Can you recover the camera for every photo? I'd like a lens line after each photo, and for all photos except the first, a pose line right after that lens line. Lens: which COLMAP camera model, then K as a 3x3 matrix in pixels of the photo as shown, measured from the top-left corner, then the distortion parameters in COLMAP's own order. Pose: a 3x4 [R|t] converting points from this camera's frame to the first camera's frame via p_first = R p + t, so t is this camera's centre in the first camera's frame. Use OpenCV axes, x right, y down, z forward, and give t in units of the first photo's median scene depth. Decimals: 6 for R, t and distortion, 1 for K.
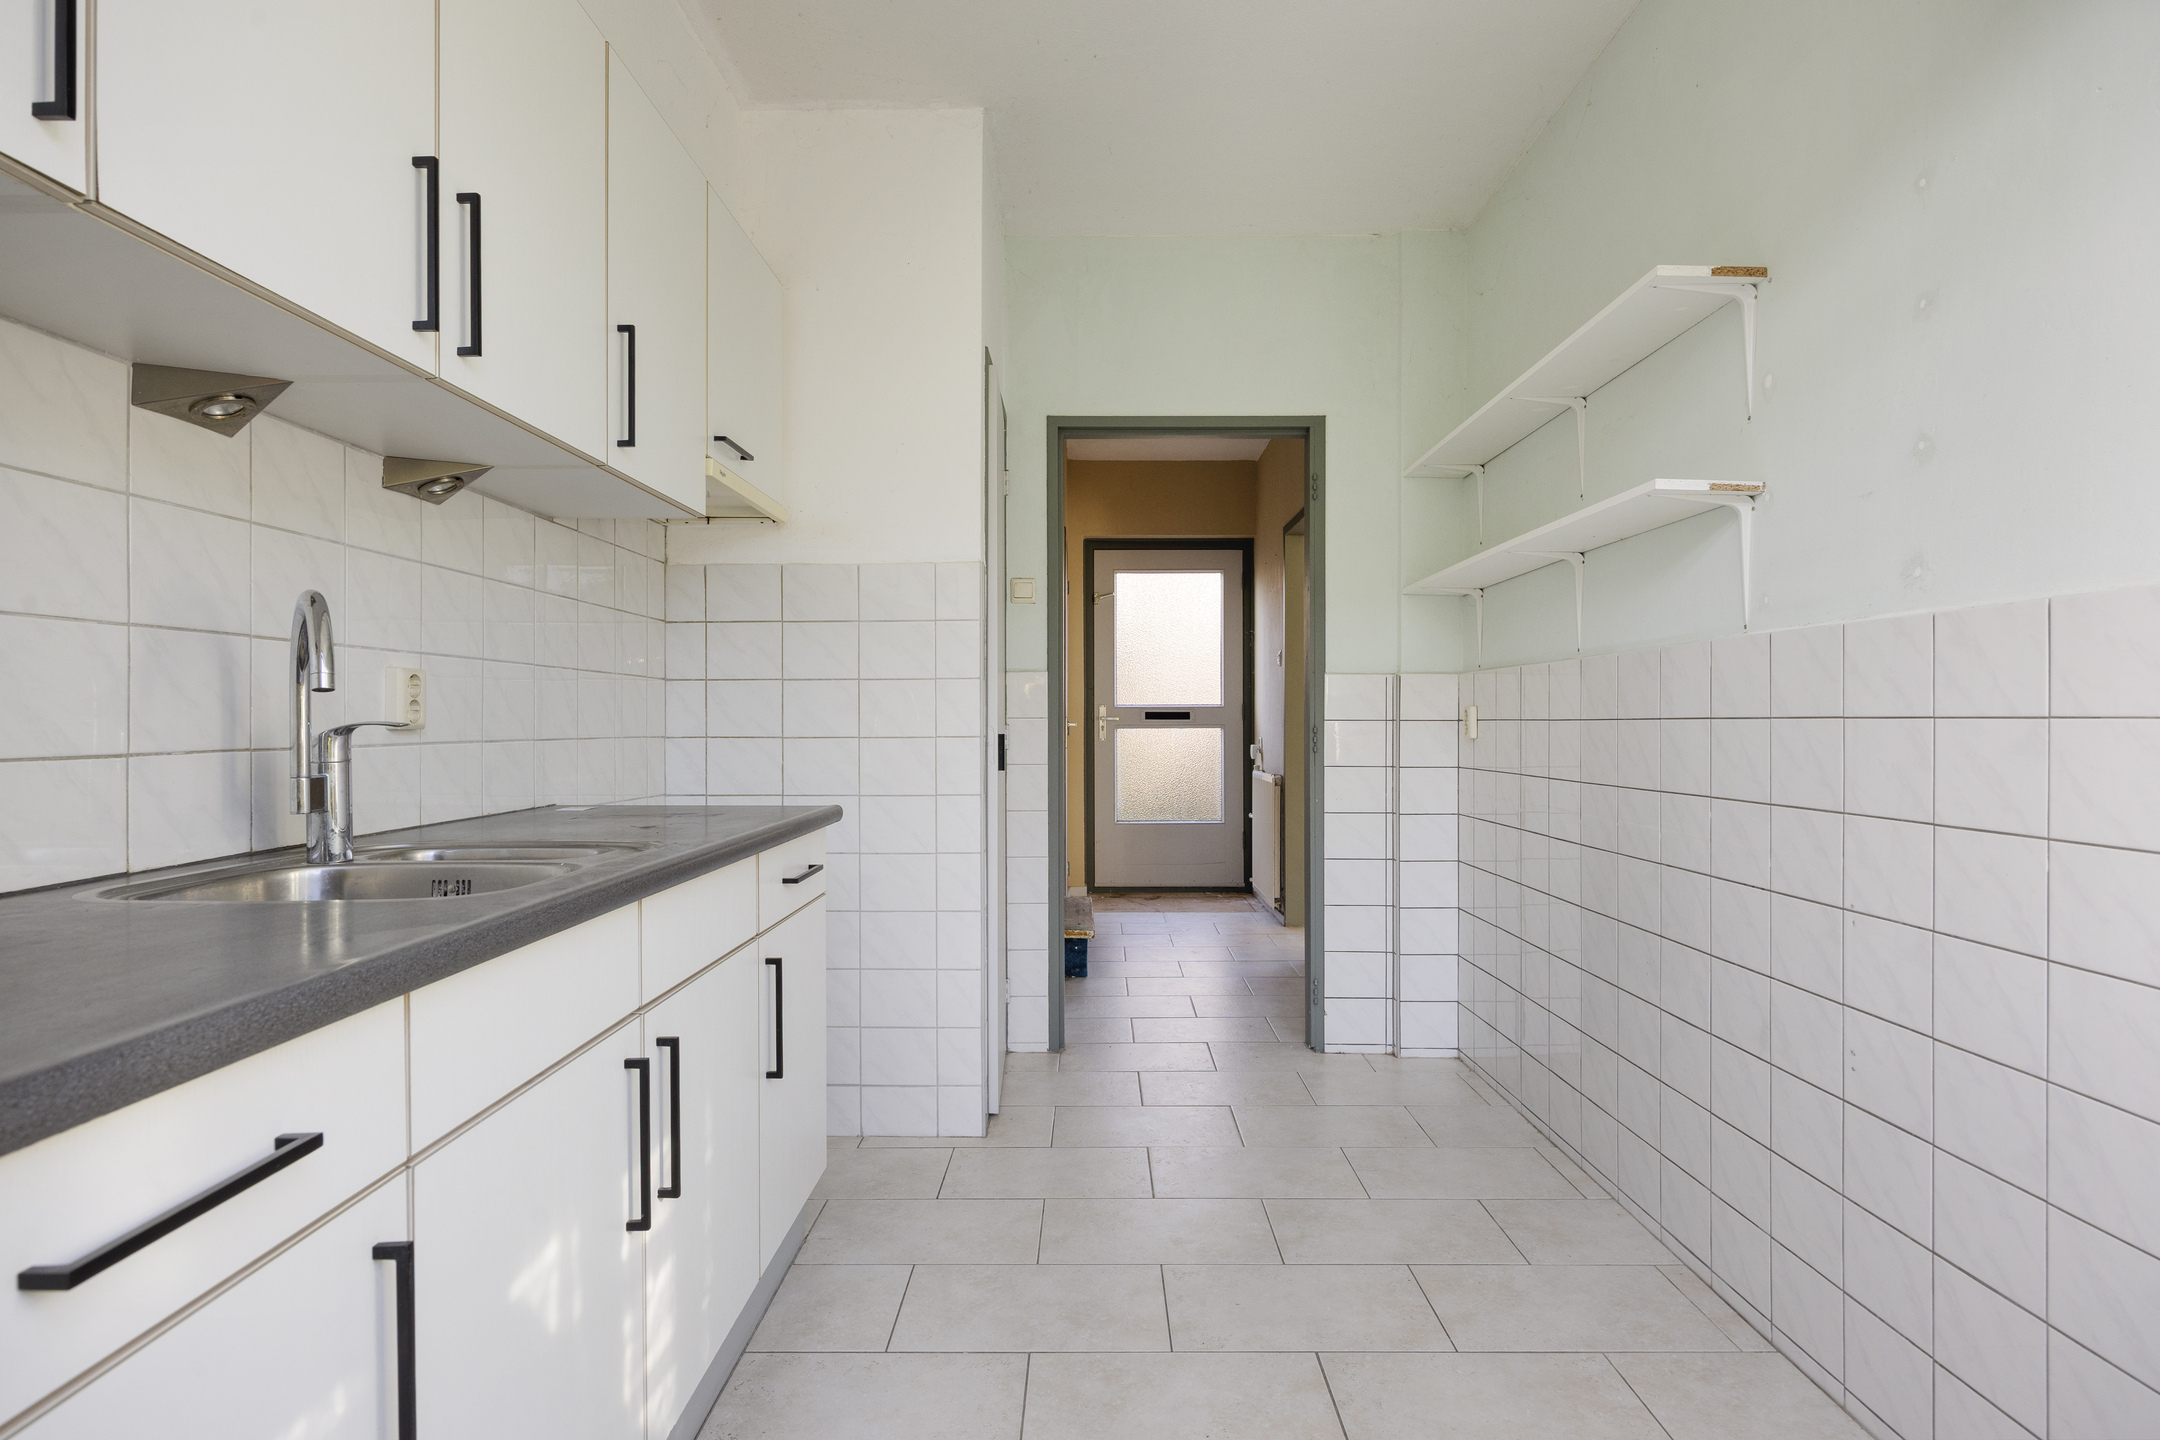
lens RADIAL K [[1195.9, 0, 1080.5], [0, 1195.9, 722.9], [0, 0, 1]] dist [-0.002312, -0.000050]
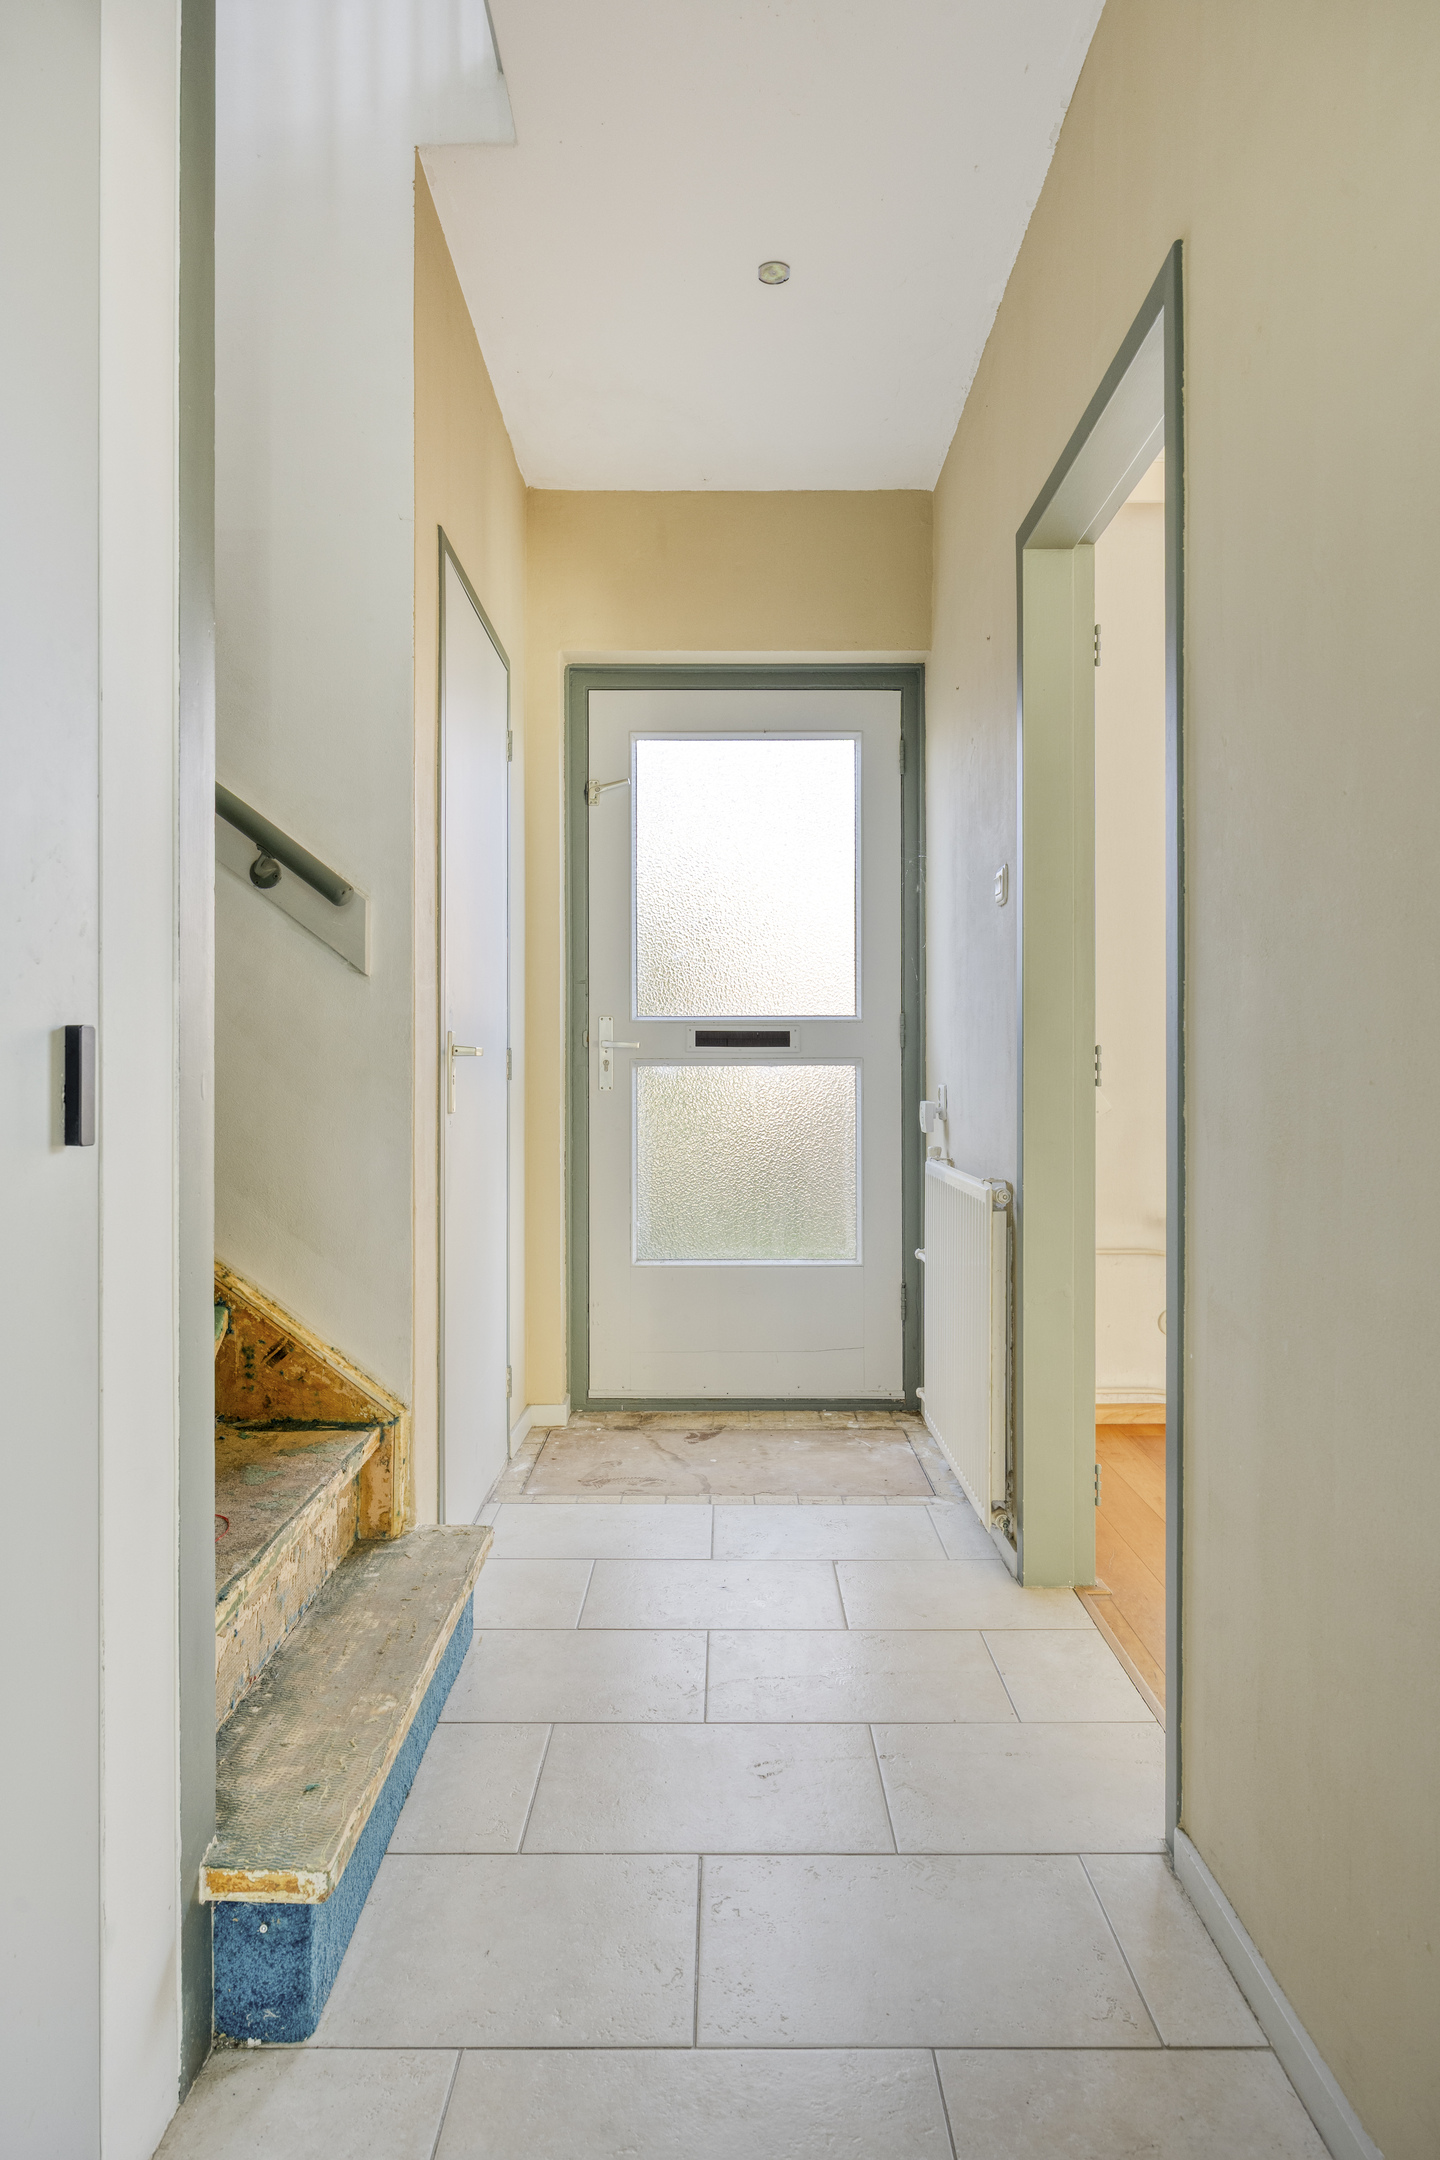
lens RADIAL K [[1337.7, 0, 719.6], [0, 1337.7, 1077.2], [0, 0, 1]] dist [-0.006679, 0.000673]
pose [[0.999921, 0.000459, 0.012574, 0.057068], [-0.000551, 0.999973, 0.007295, 0.005584], [-0.012571, -0.007302, 0.999894, 0.471491]]
